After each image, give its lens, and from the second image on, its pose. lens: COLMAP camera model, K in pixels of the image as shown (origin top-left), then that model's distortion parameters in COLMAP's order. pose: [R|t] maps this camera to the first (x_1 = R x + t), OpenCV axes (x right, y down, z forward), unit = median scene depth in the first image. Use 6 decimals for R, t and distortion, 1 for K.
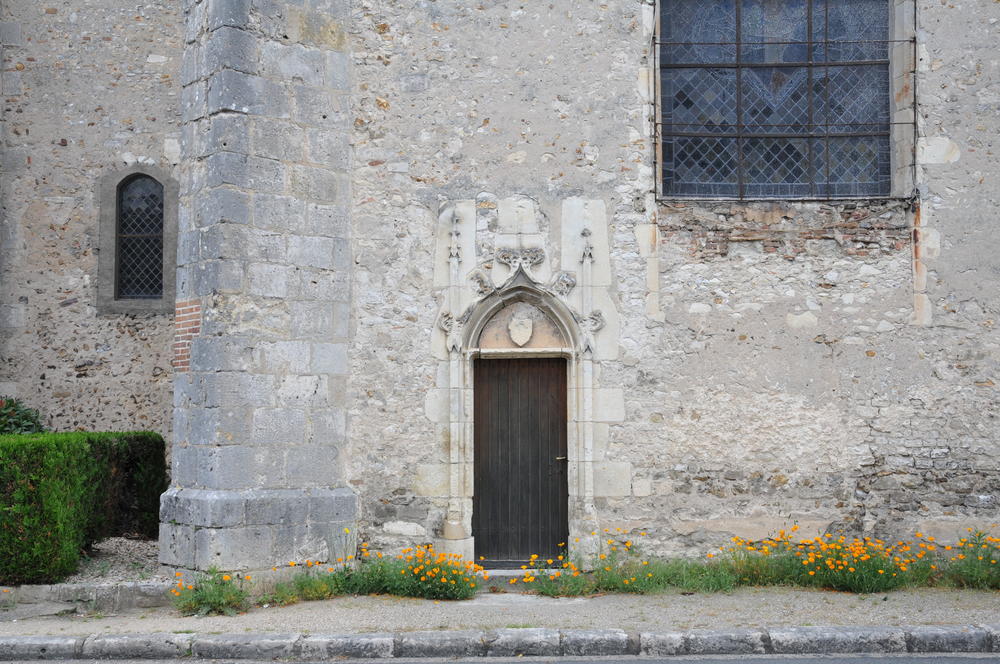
lens RADIAL K [[1256.0, 0, 499.9], [0, 1256.0, 330.0], [0, 0, 1]] dist [0.077652, 0.000000]
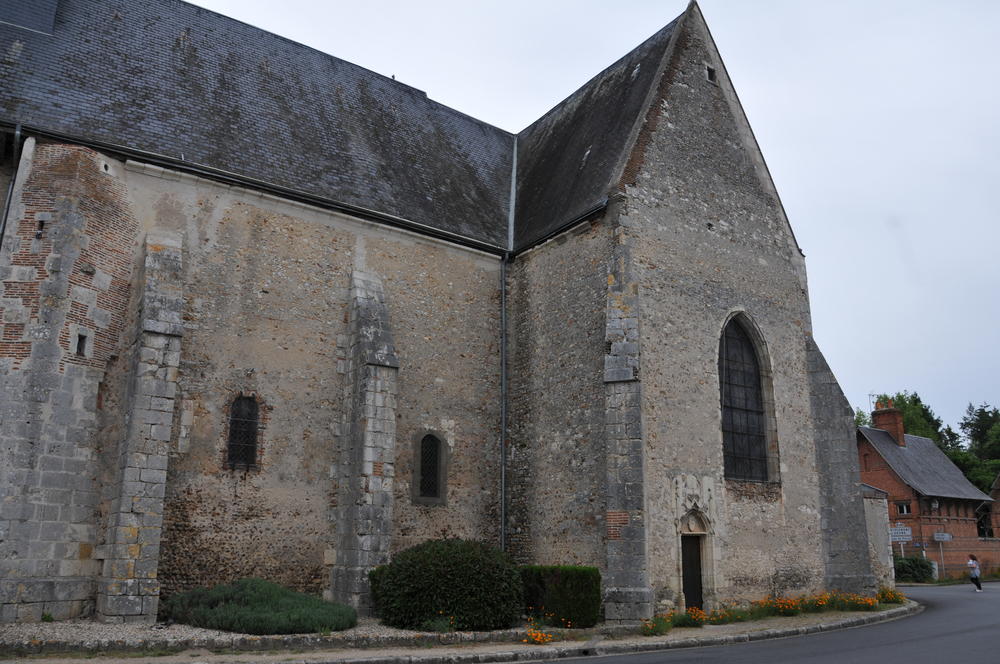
lens RADIAL K [[804.4, 0, 501.0], [0, 804.4, 331.9], [0, 0, 1]] dist [-0.096439, 0.002102]
pose [[0.815661, 0.162875, 0.555129, -1.326299], [-0.048990, 0.975551, -0.214246, -0.018716], [-0.576452, 0.147556, 0.803698, -0.188071]]
